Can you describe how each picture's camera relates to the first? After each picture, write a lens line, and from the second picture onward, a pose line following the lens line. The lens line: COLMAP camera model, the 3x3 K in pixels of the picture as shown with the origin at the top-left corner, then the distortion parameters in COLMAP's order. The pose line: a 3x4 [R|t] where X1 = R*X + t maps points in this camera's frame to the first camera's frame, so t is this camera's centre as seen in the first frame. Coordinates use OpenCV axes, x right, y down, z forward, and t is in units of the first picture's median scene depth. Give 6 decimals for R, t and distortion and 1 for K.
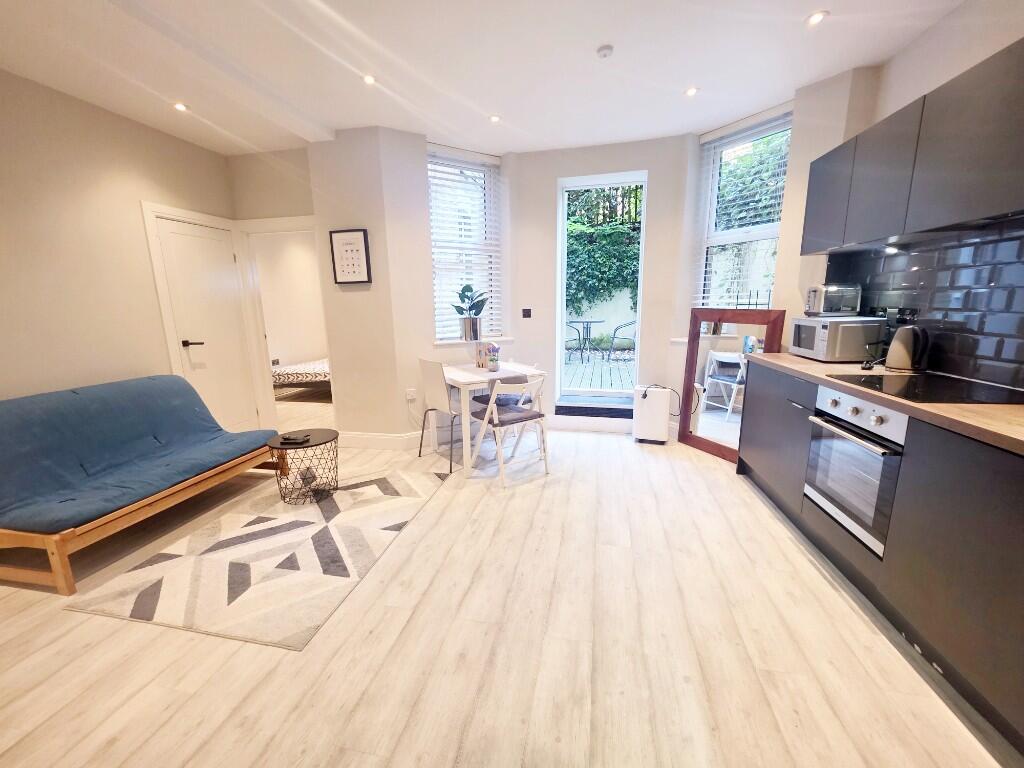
lens RADIAL K [[418.9, 0, 513.0], [0, 418.9, 388.9], [0, 0, 1]] dist [0.000836, -0.000059]
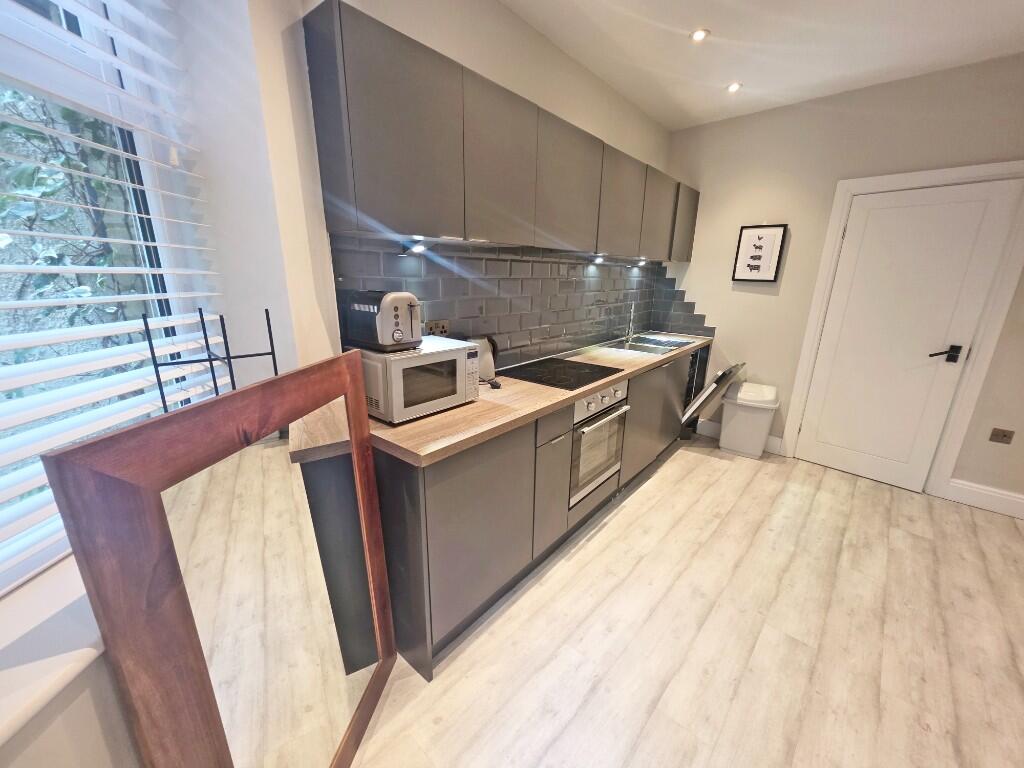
lens RADIAL K [[416.8, 0, 512.0], [0, 416.8, 384.0], [0, 0, 1]] dist [0.004888, 0.000514]
pose [[-0.861691, -0.125392, 0.491697, 0.329354], [0.103205, 0.905427, 0.411765, -0.380413], [-0.496827, 0.405560, -0.767257, 1.514782]]
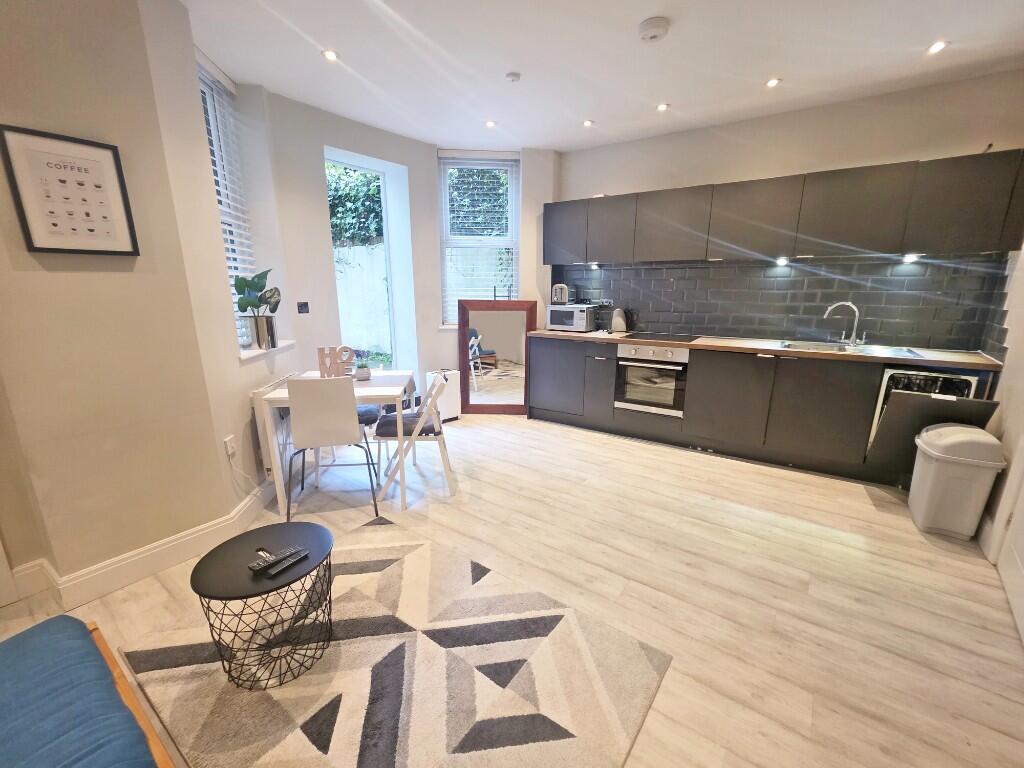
lens RADIAL K [[424.9, 0, 509.9], [0, 424.9, 389.2], [0, 0, 1]] dist [0.000739, -0.000311]
pose [[0.420238, -0.195624, 0.886076, -0.919449], [0.175081, 0.975617, 0.132356, -0.118313], [-0.890363, 0.099514, 0.444241, 0.538994]]
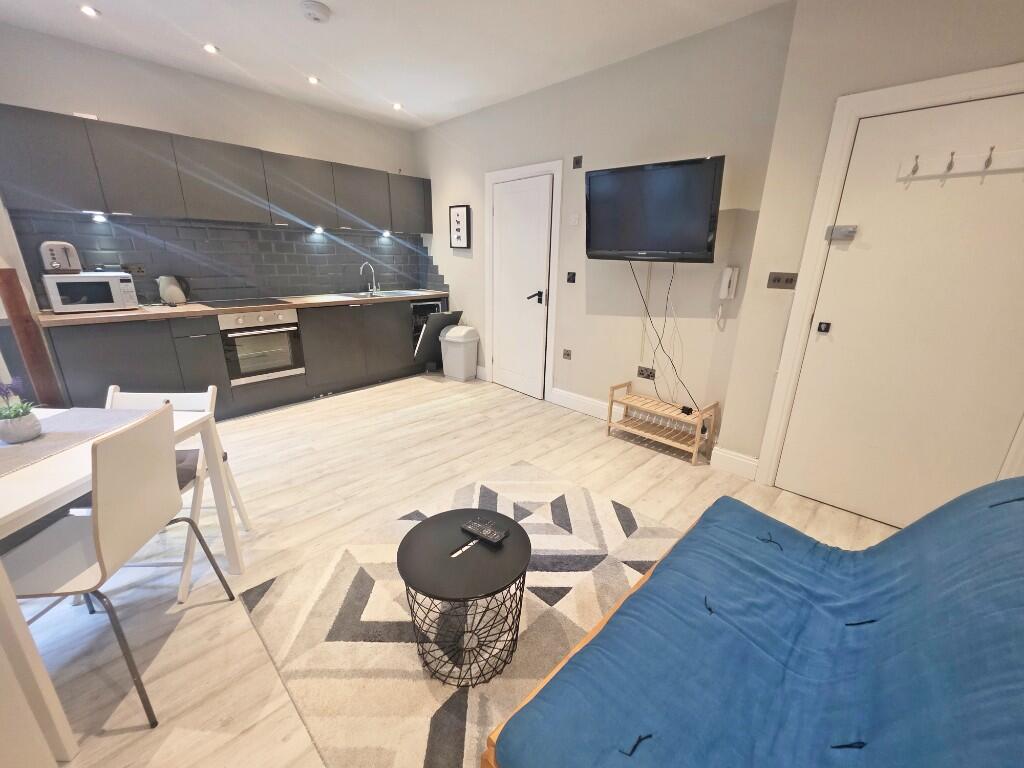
lens RADIAL K [[424.9, 0, 509.9], [0, 424.9, 389.2], [0, 0, 1]] dist [0.000739, -0.000311]
pose [[-0.836526, -0.163382, 0.523001, -0.882614], [0.106415, 0.887890, 0.447580, -0.301704], [-0.537494, 0.430068, -0.725357, 1.431862]]
